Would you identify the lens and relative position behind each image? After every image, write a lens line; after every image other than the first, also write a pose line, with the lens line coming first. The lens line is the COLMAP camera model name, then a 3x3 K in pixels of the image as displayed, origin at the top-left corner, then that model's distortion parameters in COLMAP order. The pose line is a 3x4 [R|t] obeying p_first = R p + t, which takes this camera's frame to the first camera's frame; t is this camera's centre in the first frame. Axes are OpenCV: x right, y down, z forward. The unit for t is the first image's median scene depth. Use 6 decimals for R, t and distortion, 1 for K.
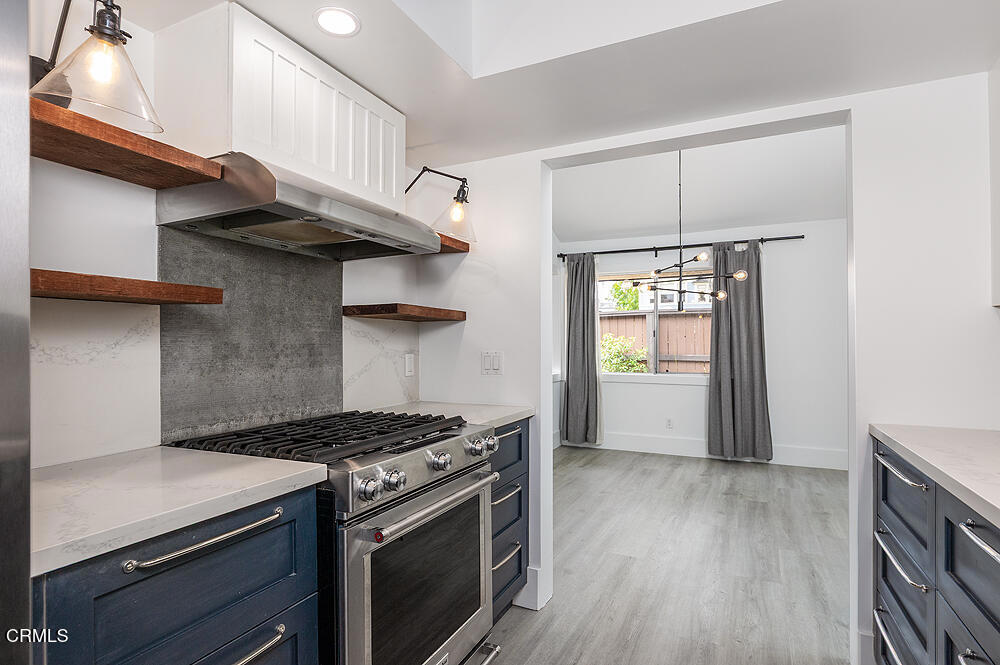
lens RADIAL K [[512.3, 0, 500.0], [0, 512.3, 339.1], [0, 0, 1]] dist [0.000404, 0.000246]
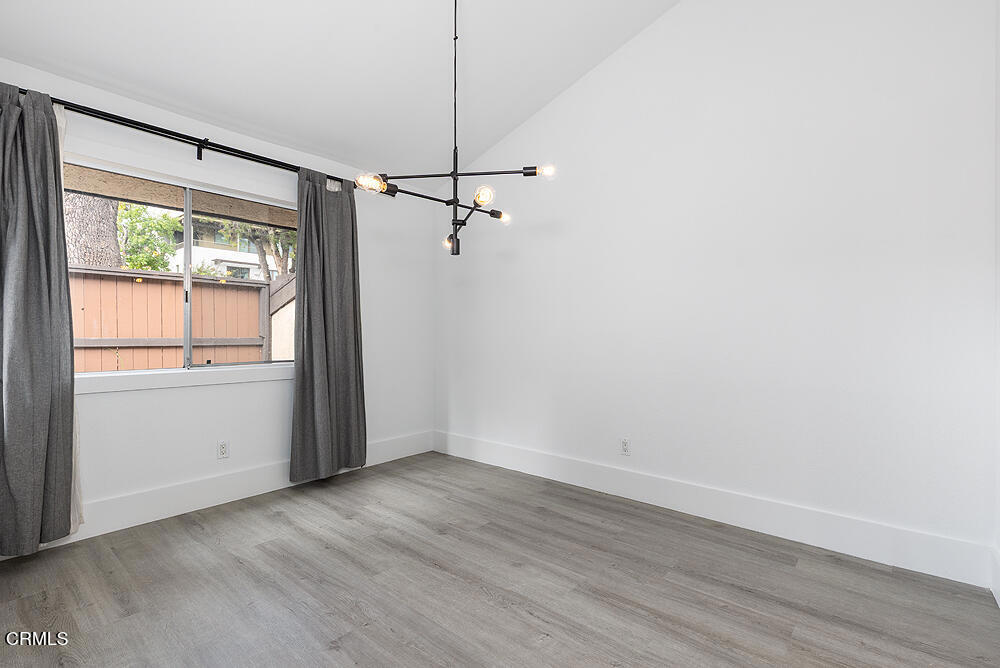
lens RADIAL K [[466.6, 0, 495.6], [0, 466.6, 337.7], [0, 0, 1]] dist [0.001699, 0.000213]
pose [[0.261895, -0.014541, 0.964987, -0.173228], [-0.019098, 0.999613, 0.020246, 0.028346], [-0.964907, -0.023732, 0.261516, 0.909687]]
